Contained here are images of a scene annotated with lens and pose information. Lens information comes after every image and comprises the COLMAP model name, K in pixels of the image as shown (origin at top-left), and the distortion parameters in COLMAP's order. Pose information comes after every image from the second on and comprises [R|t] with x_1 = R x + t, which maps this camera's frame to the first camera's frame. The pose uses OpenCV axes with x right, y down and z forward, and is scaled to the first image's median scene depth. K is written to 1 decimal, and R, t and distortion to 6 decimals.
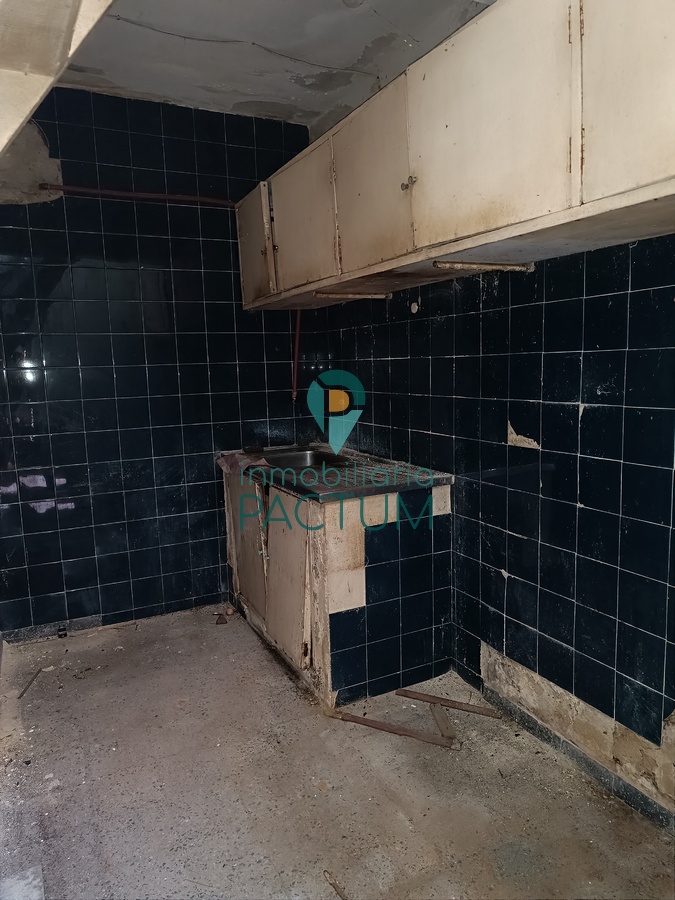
lens RADIAL K [[622.9, 0, 333.1], [0, 622.9, 444.4], [0, 0, 1]] dist [-0.002263, -0.000080]
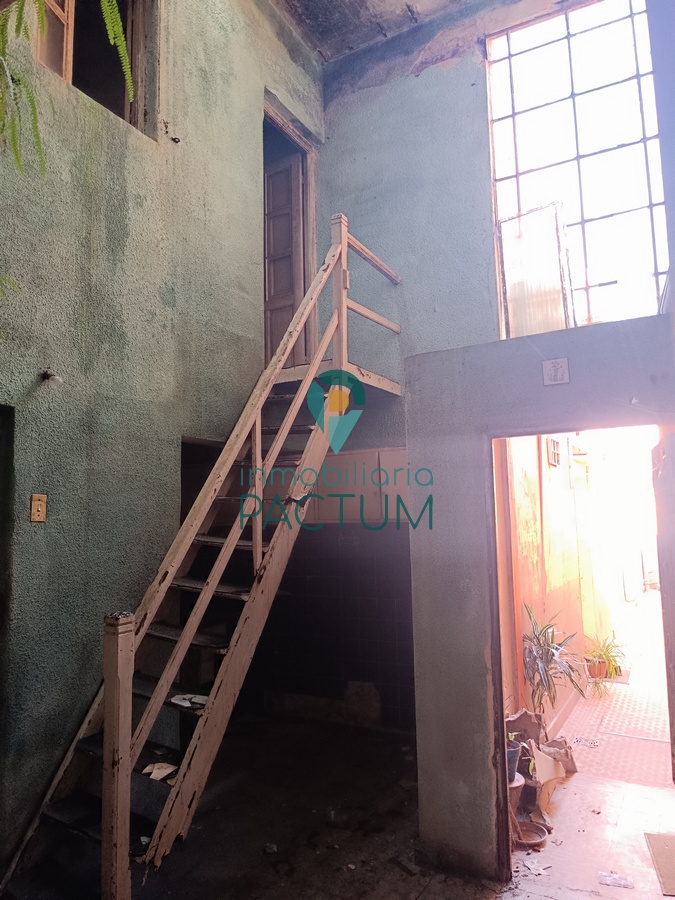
lens RADIAL K [[622.9, 0, 334.9], [0, 622.9, 445.4], [0, 0, 1]] dist [-0.002263, -0.000080]
pose [[0.828167, 0.071253, 0.555933, -0.869678], [0.080934, 0.966287, -0.244414, 0.047412], [-0.554607, 0.247410, 0.794481, -1.125706]]
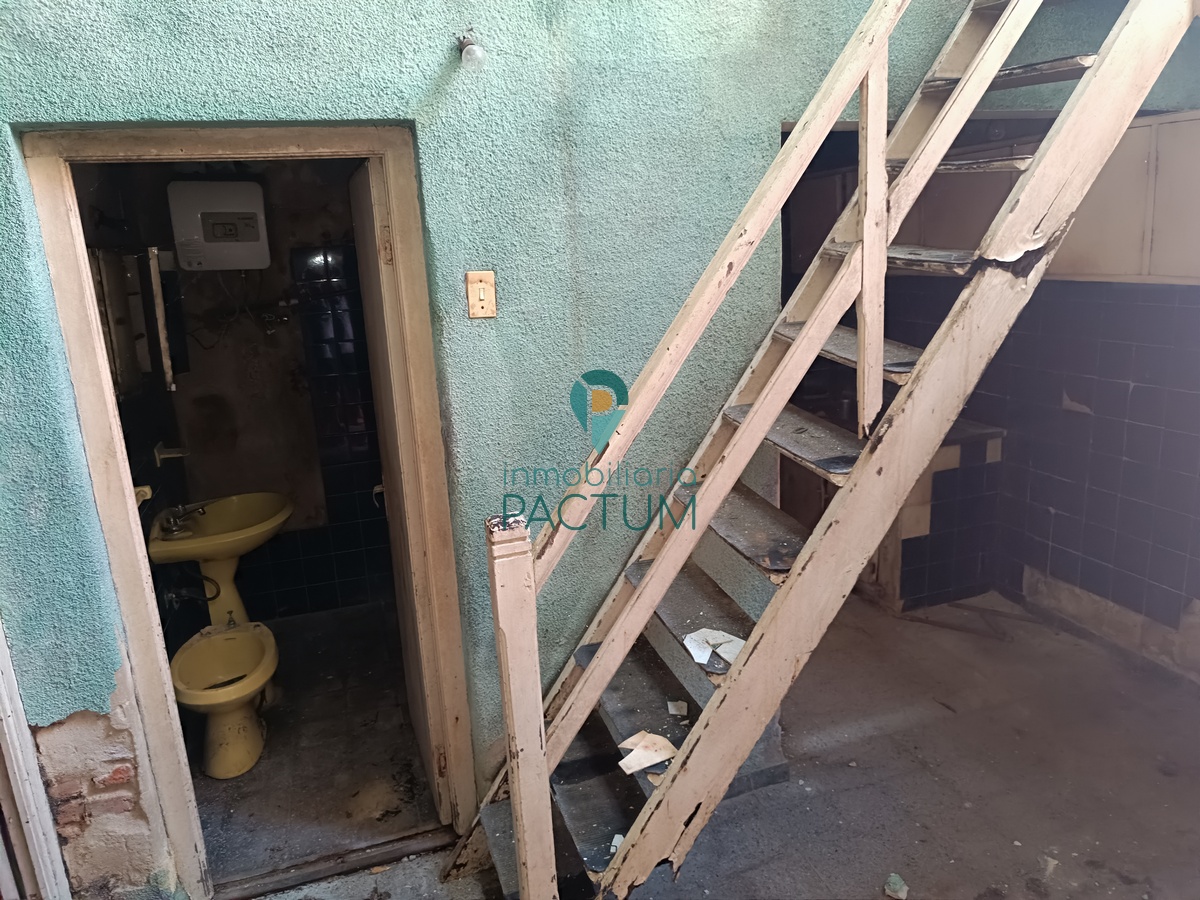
lens RADIAL K [[830.5, 0, 597.9], [0, 830.5, 448.7], [0, 0, 1]] dist [-0.002263, -0.000080]
pose [[0.989210, 0.007749, -0.146299, -0.380874], [0.008883, 0.993590, 0.112693, -0.110406], [0.146234, -0.112777, 0.982801, -0.750883]]
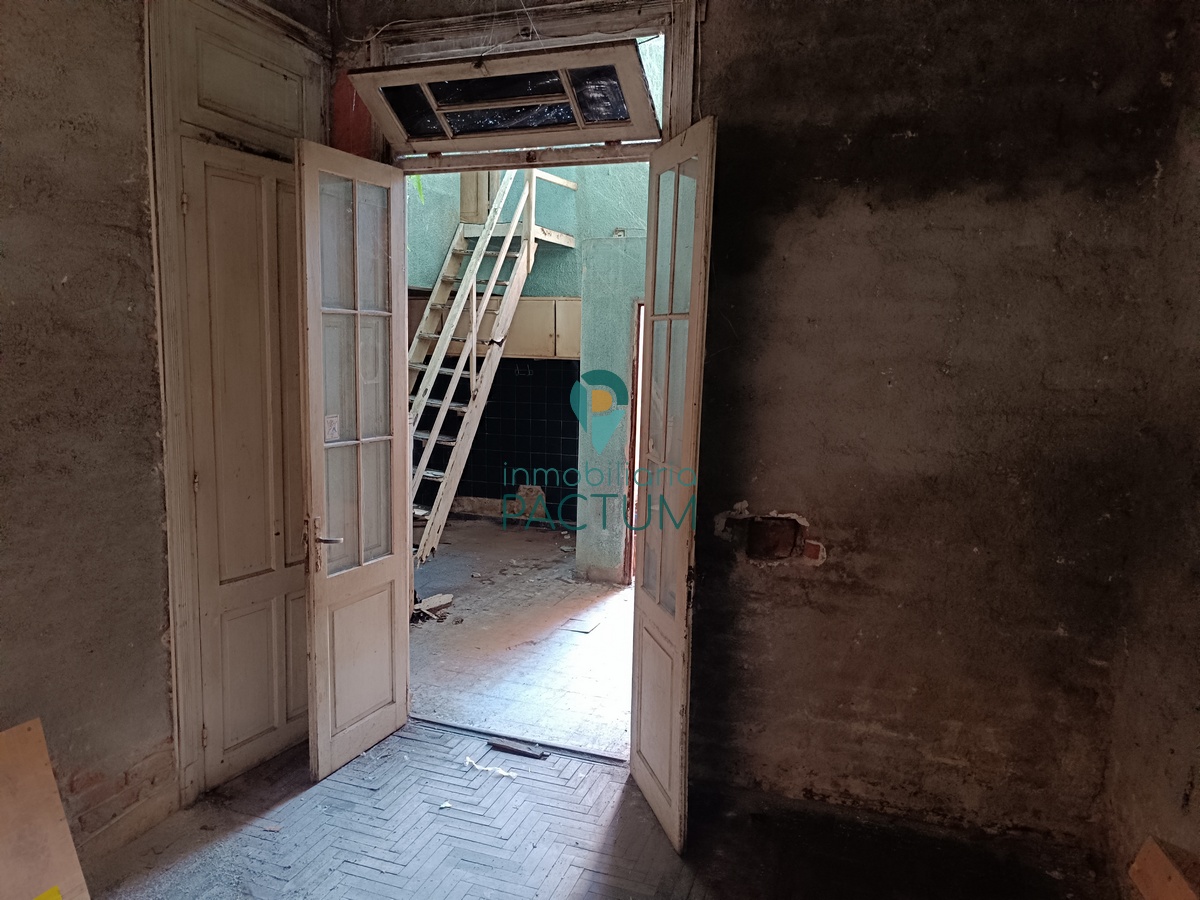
lens RADIAL K [[830.5, 0, 597.3], [0, 830.5, 450.4], [0, 0, 1]] dist [-0.002263, -0.000080]
pose [[0.726485, -0.050039, 0.685358, -1.735598], [0.057246, 0.998286, 0.012205, 0.138621], [-0.684793, 0.030367, 0.728104, -2.026476]]
